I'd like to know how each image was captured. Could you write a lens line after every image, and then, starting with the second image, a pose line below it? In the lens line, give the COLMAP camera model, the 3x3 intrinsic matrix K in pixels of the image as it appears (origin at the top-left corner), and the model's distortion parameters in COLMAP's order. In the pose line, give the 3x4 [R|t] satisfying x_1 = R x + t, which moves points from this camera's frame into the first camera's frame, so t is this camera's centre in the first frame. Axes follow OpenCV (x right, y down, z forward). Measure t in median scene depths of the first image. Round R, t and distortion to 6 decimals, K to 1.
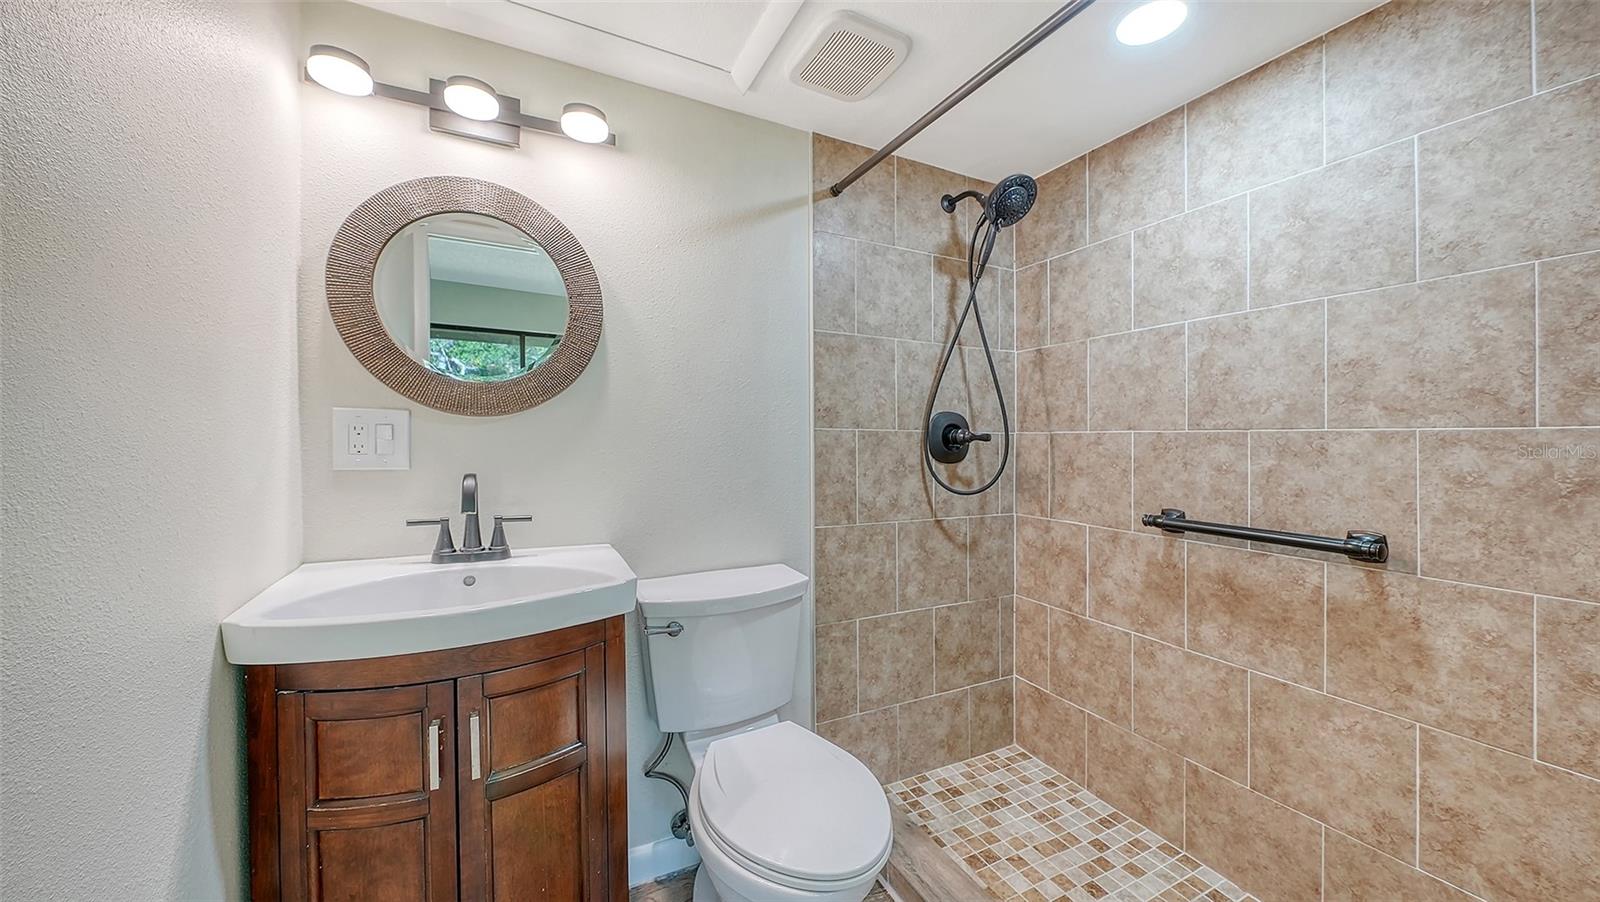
lens RADIAL K [[566.0, 0, 800.7], [0, 566.0, 440.5], [0, 0, 1]] dist [-0.001586, 0.000005]
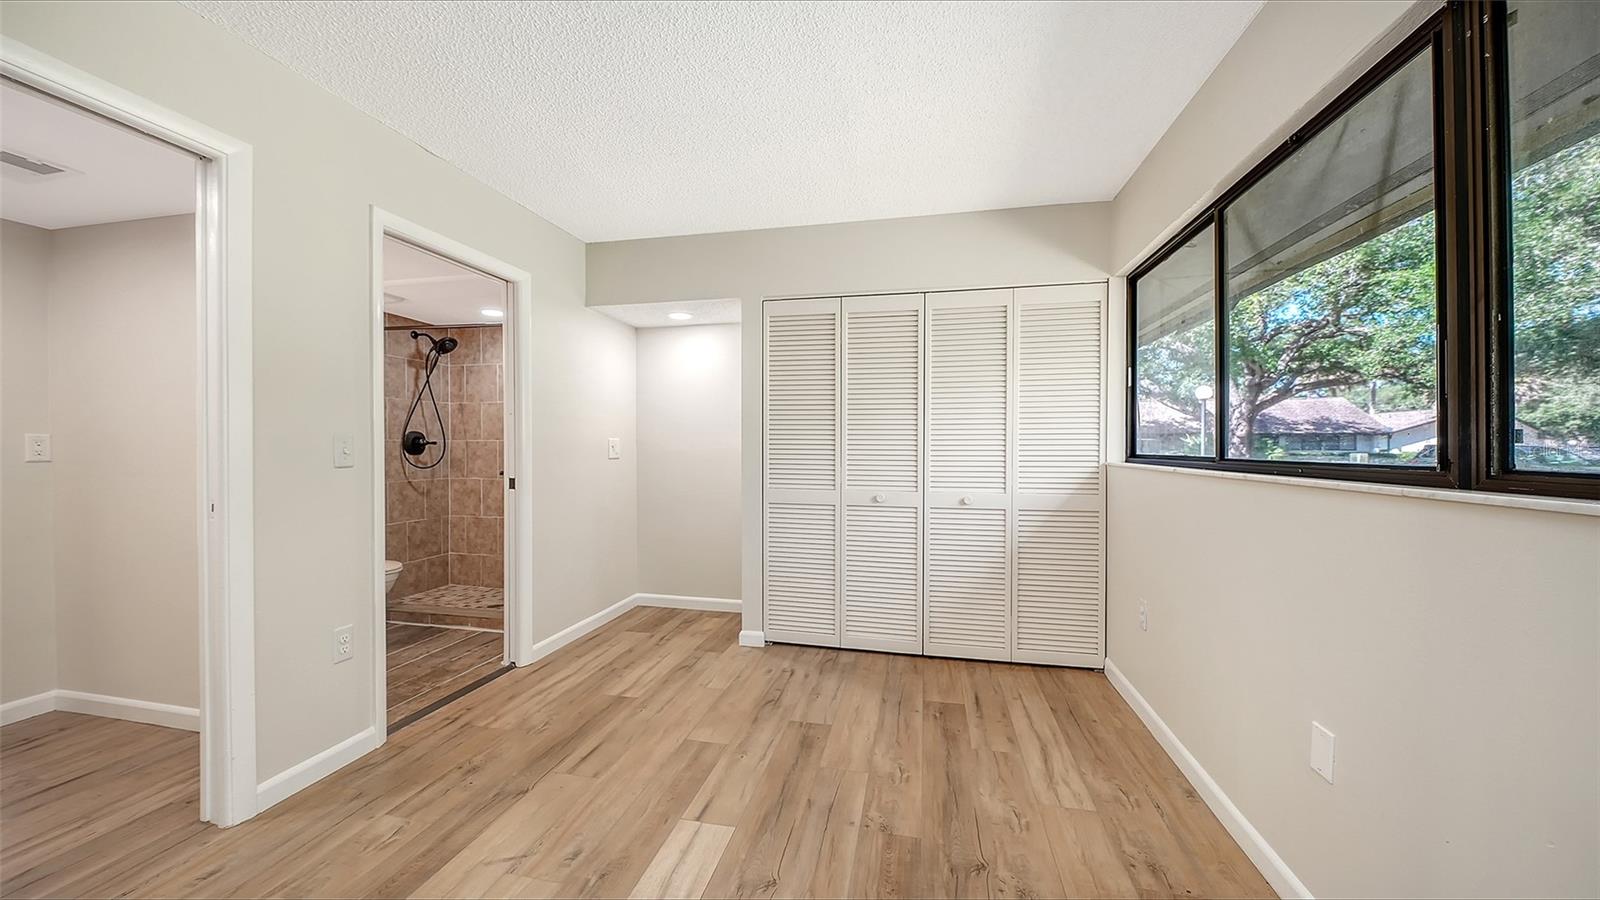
lens RADIAL K [[562.1, 0, 799.7], [0, 562.1, 442.9], [0, 0, 1]] dist [-0.002052, -0.000593]
pose [[0.626346, -0.000502, 0.779545, -0.494144], [0.002696, 0.999995, -0.001521, 0.002238], [-0.779541, 0.003054, 0.626344, -1.503069]]
